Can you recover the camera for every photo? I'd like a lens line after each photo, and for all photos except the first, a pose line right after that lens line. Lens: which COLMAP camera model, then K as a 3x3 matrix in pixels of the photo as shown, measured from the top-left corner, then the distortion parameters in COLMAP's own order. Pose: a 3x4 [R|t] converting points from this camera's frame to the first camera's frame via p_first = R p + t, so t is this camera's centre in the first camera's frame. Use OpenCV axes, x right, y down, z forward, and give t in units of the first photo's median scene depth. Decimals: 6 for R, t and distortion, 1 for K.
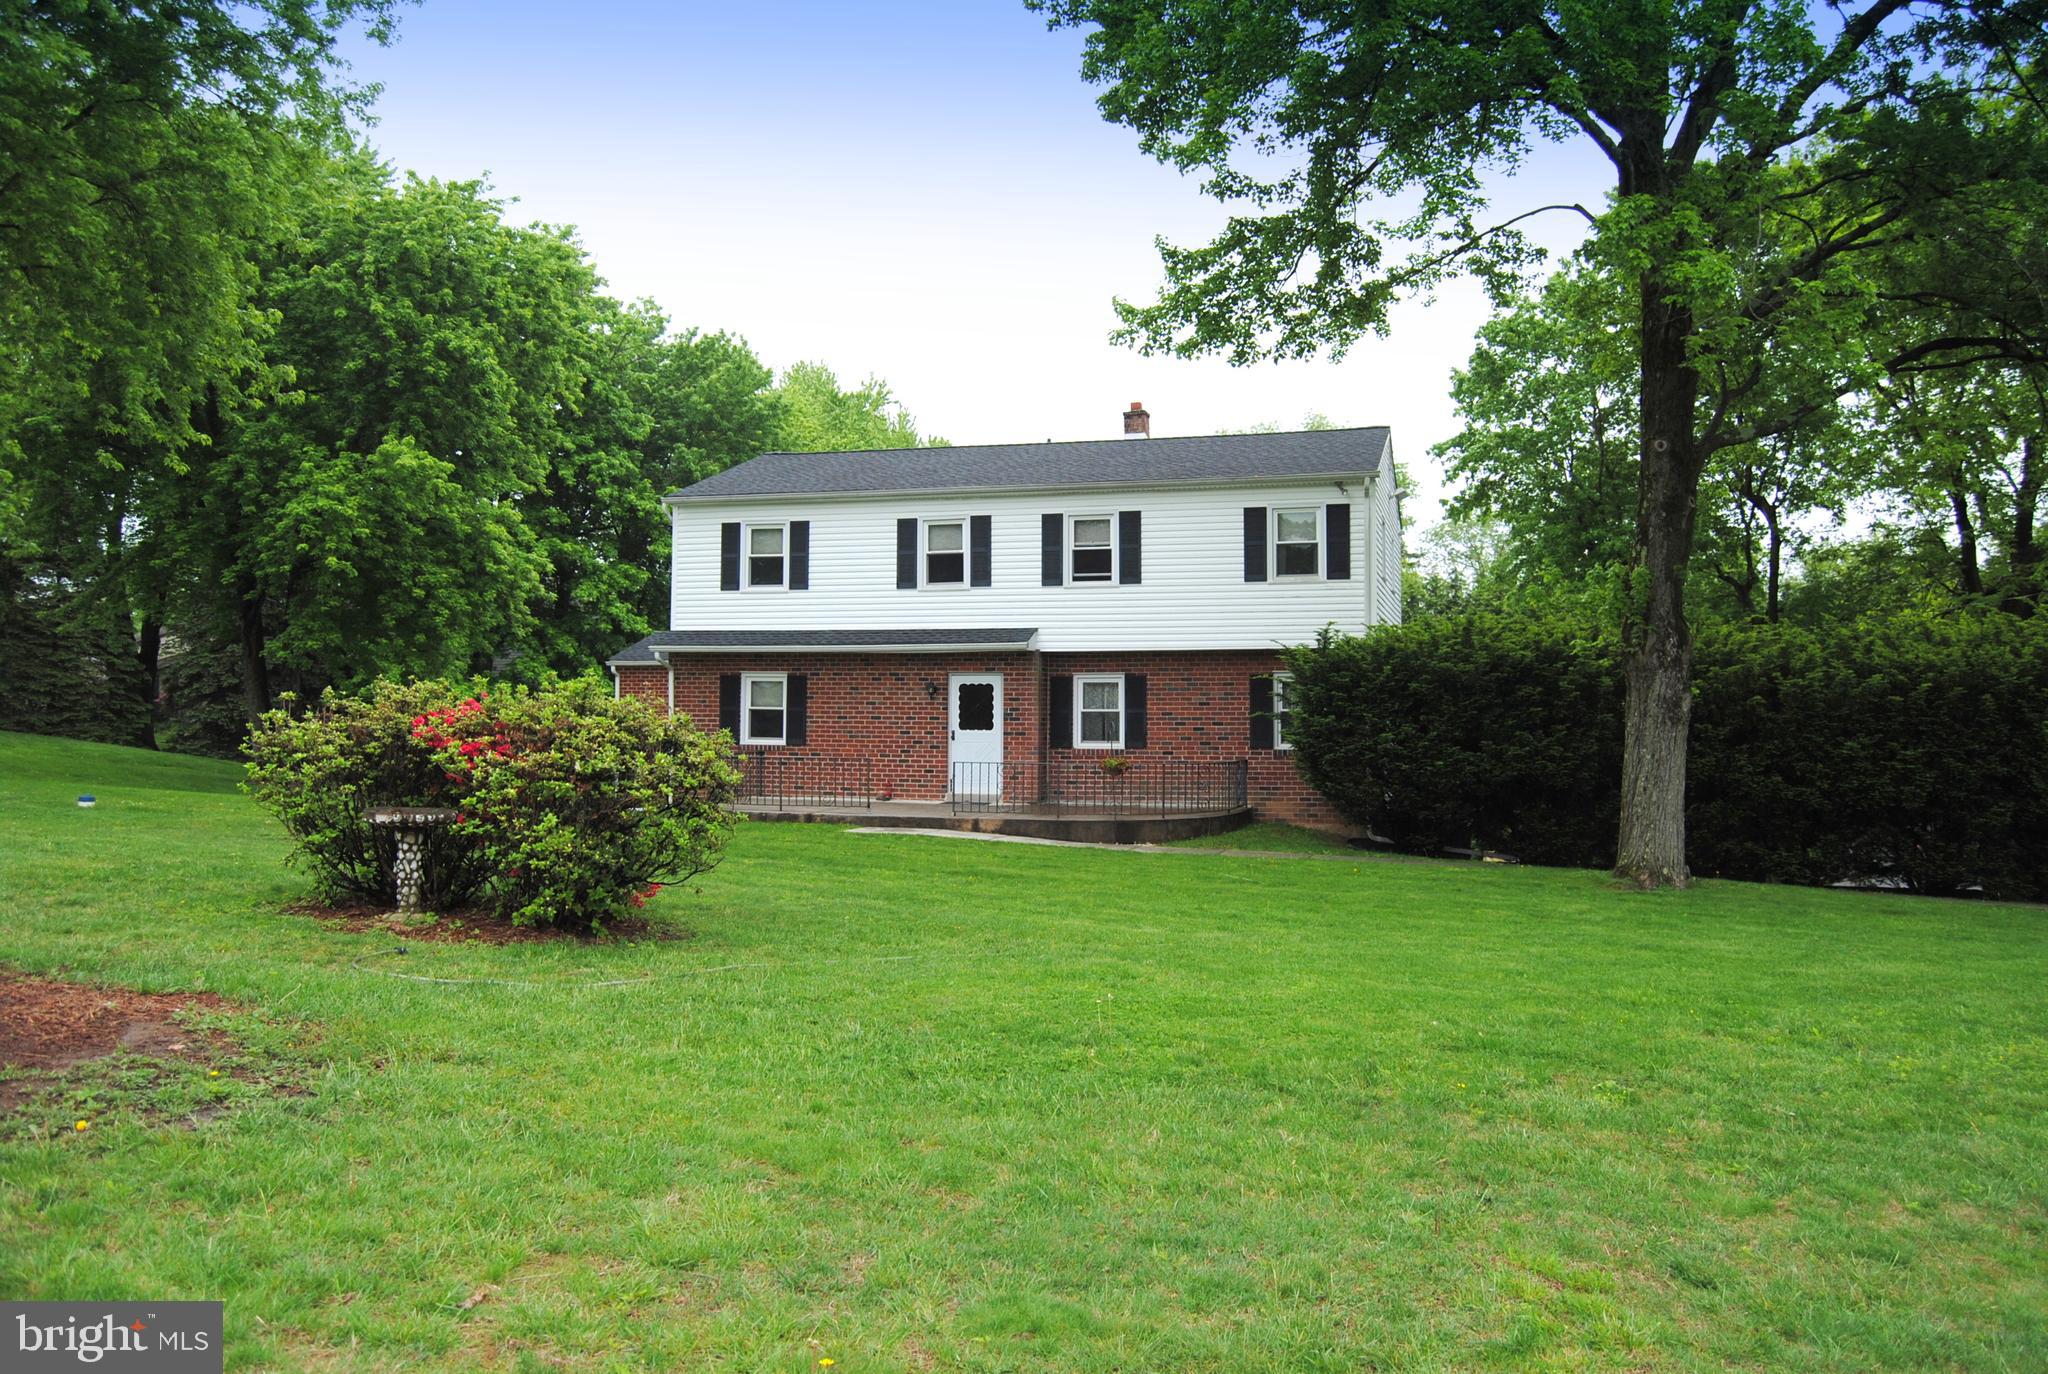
lens RADIAL K [[1674.1, 0, 1010.6], [0, 1674.1, 694.8], [0, 0, 1]] dist [-0.081346, 0.020469]
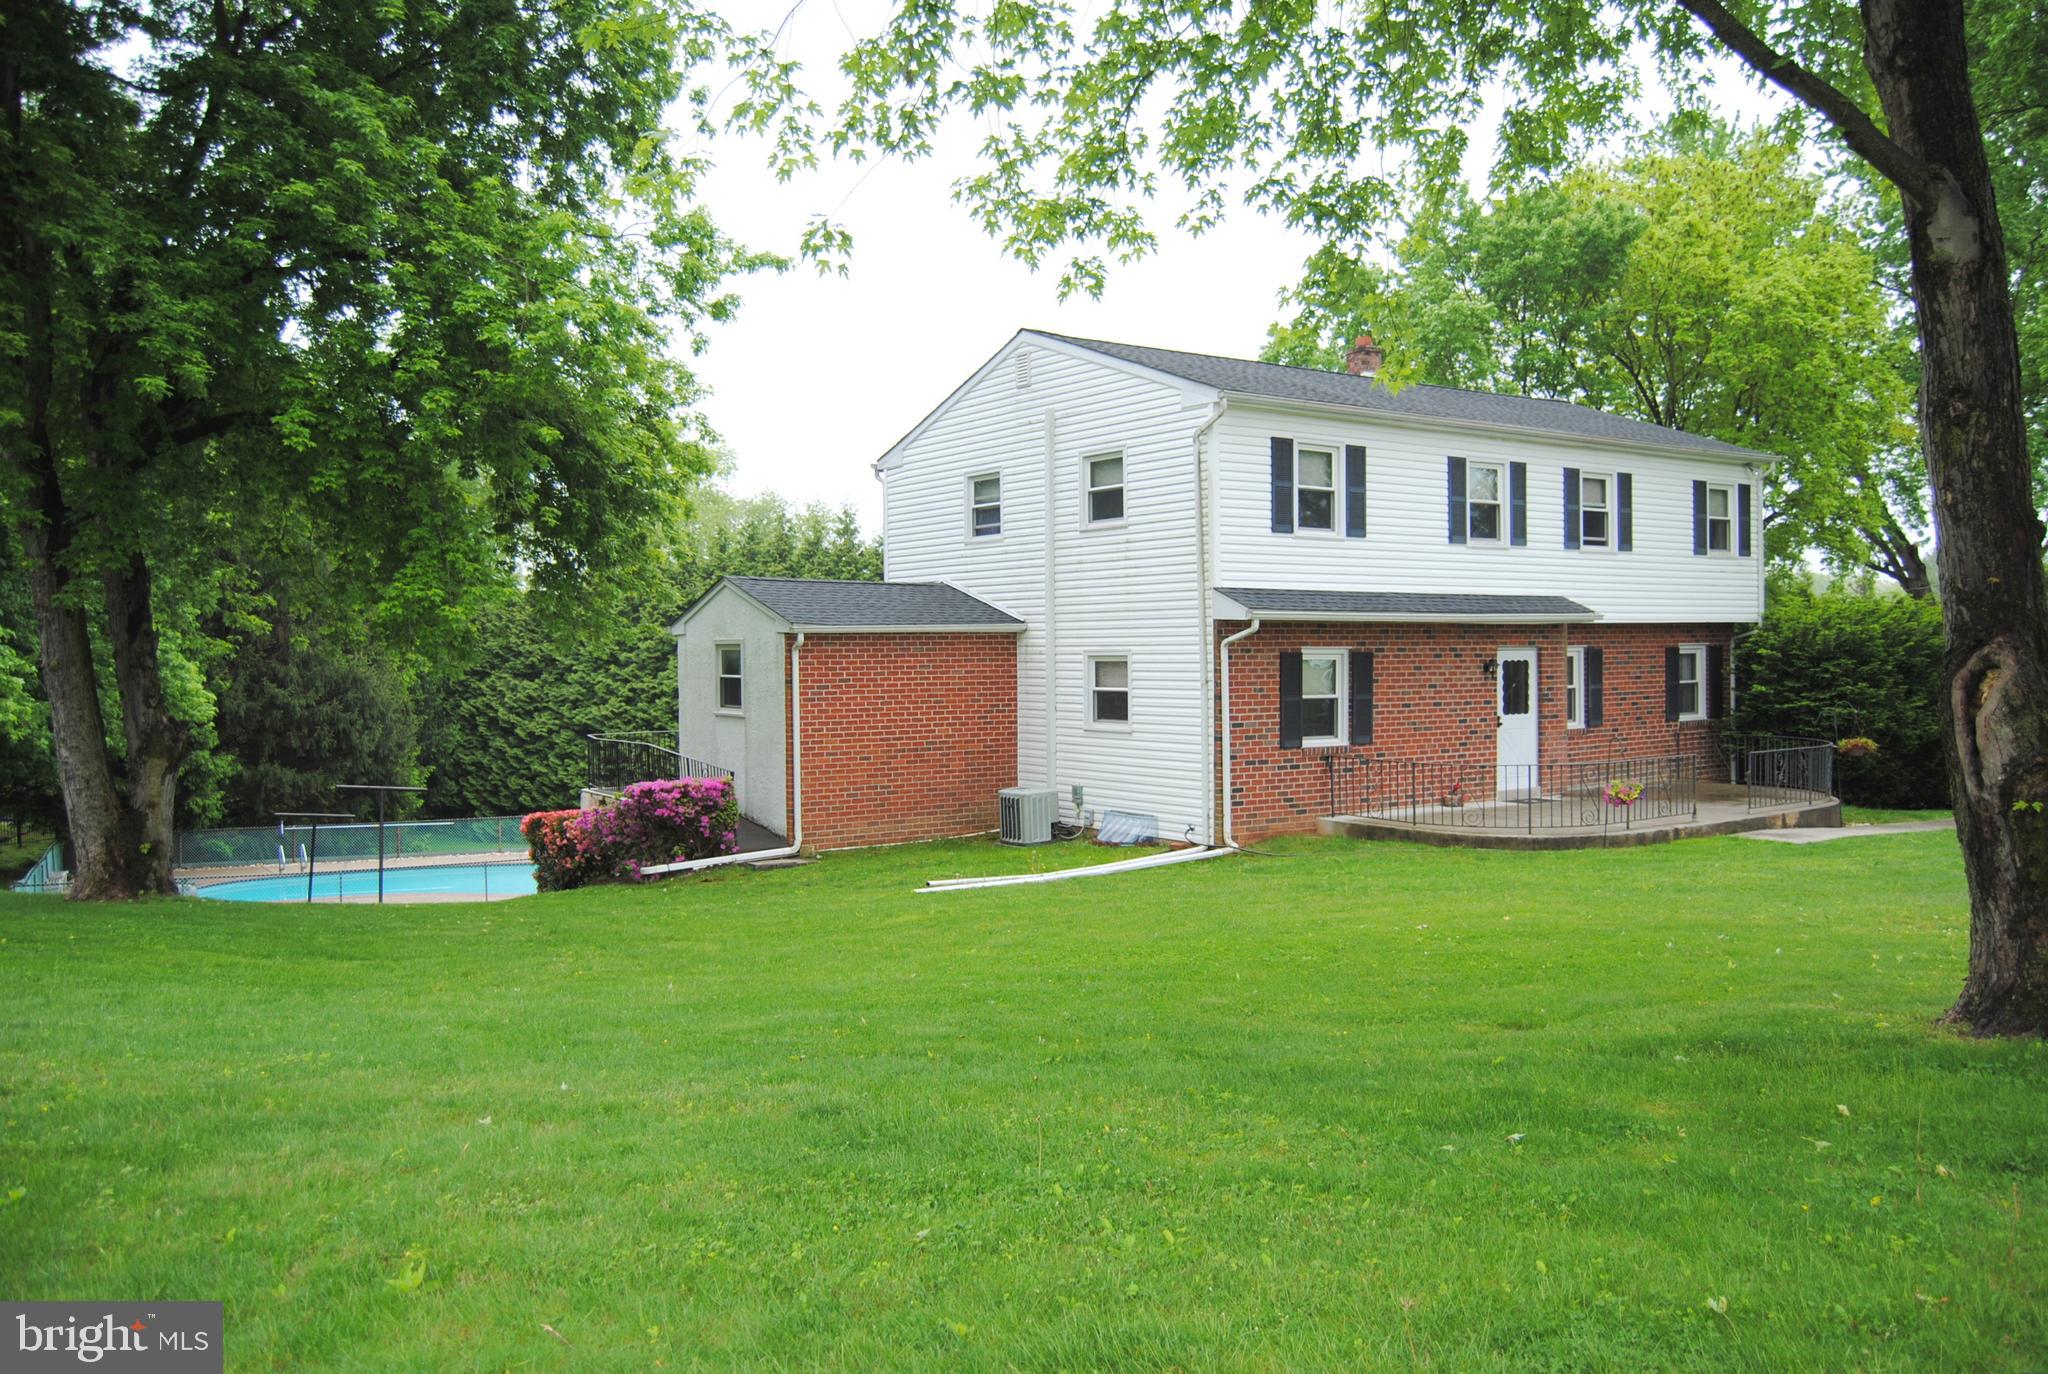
lens RADIAL K [[1674.1, 0, 1030.5], [0, 1674.1, 680.0], [0, 0, 1]] dist [-0.081346, 0.020469]
pose [[0.610735, -0.024919, 0.791443, -0.838878], [0.004081, 0.999590, 0.028323, -0.021383], [-0.791825, -0.014068, 0.610586, 0.680100]]
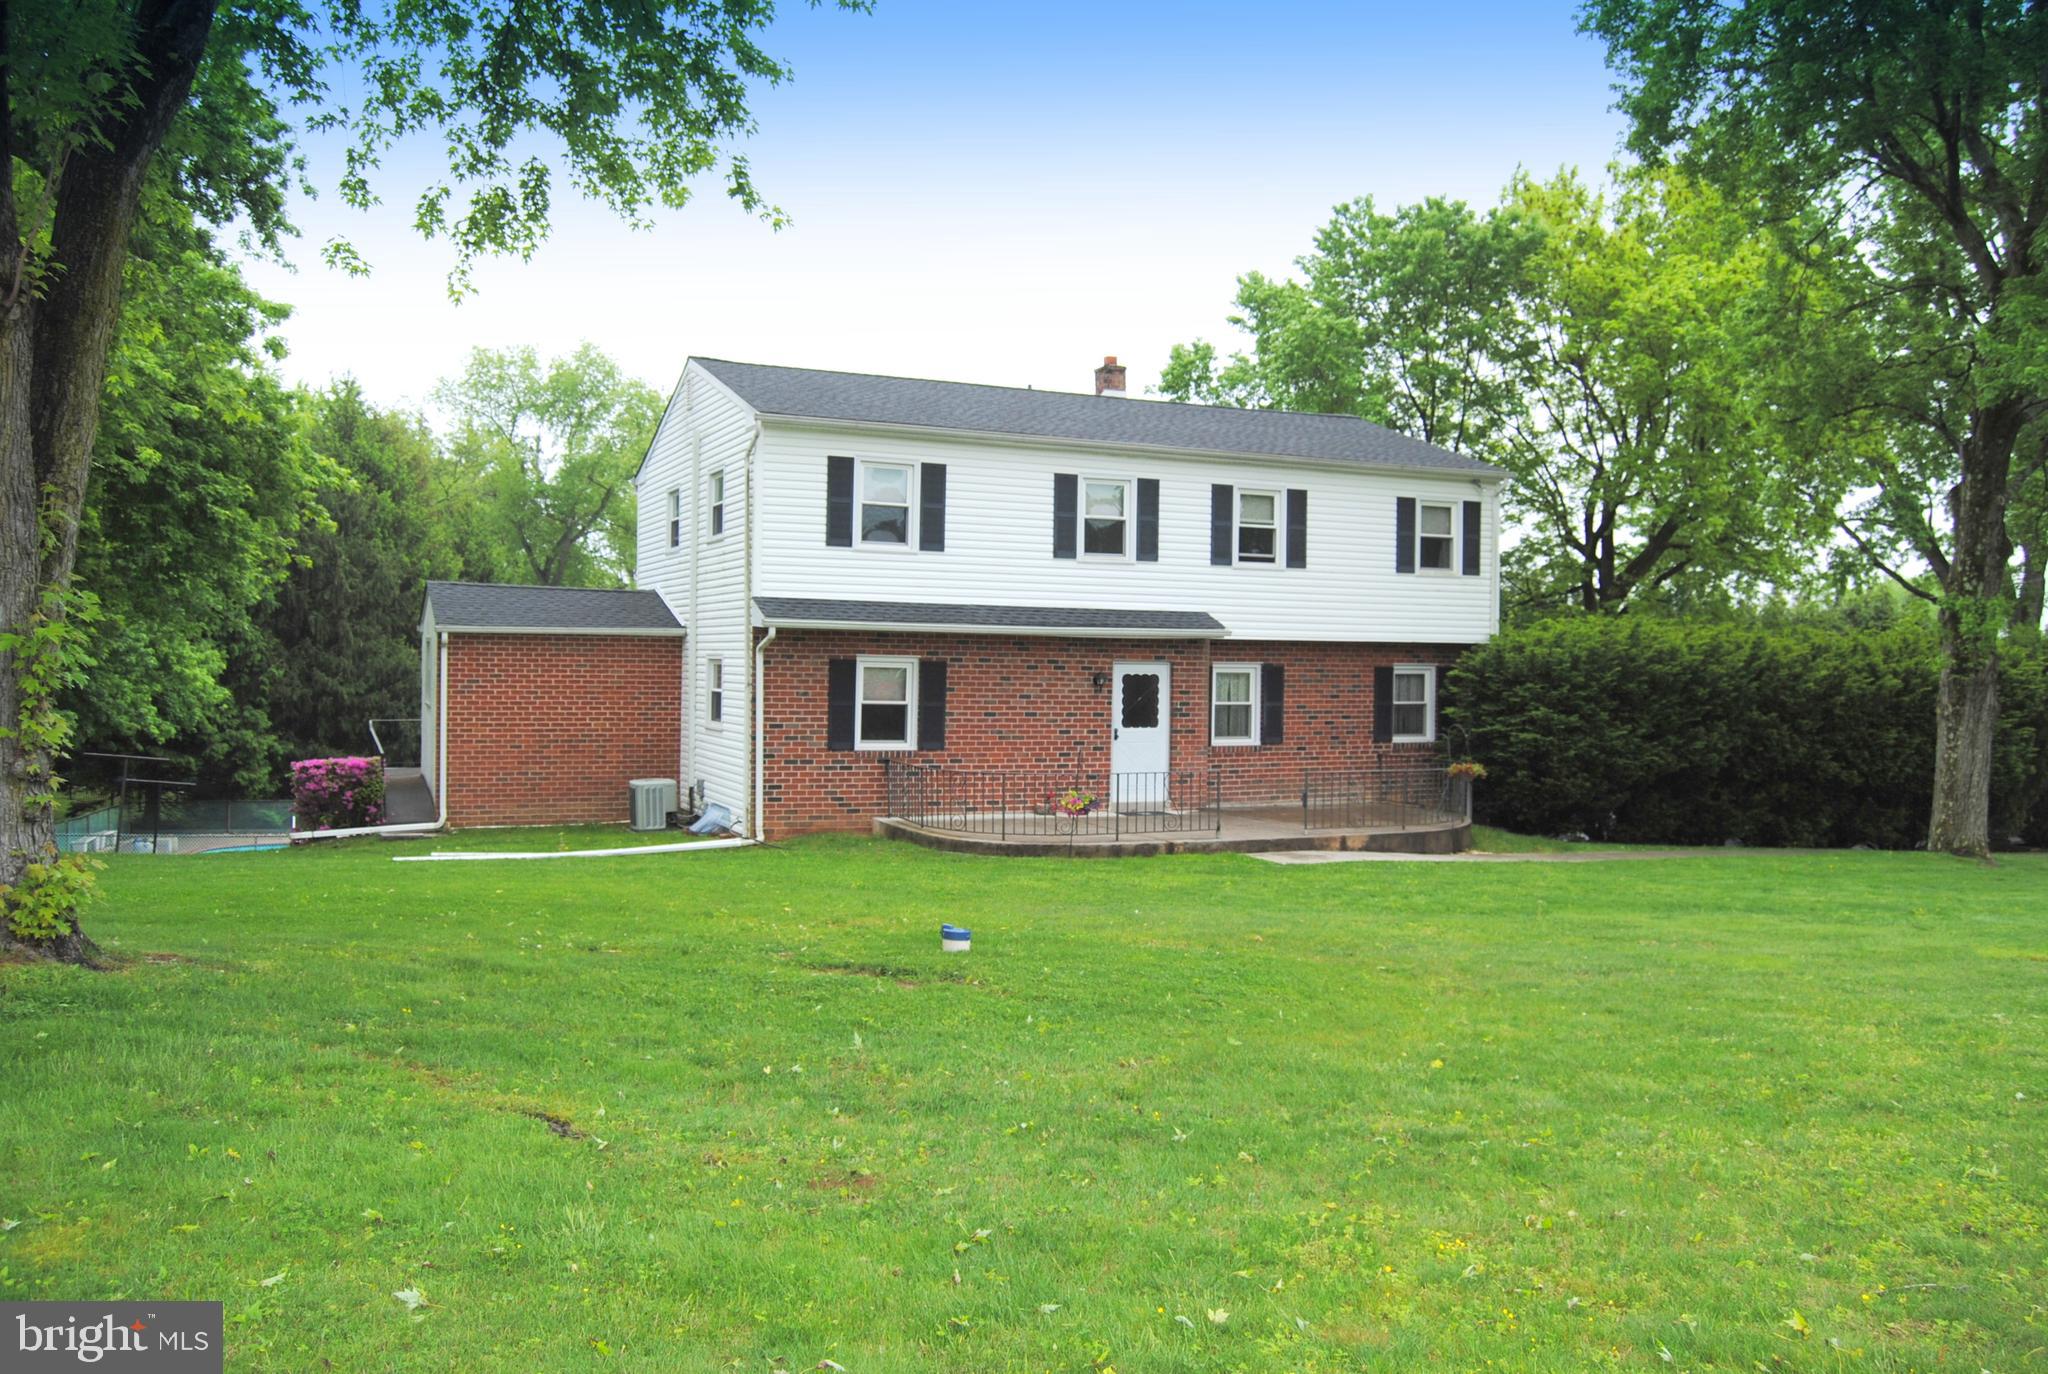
lens RADIAL K [[1674.1, 0, 1011.7], [0, 1674.1, 692.7], [0, 0, 1]] dist [-0.081346, 0.020469]
pose [[0.756182, -0.005652, 0.654337, -0.634104], [-0.018365, 0.999386, 0.029855, -0.021554], [-0.654104, -0.034593, 0.755613, 0.392957]]
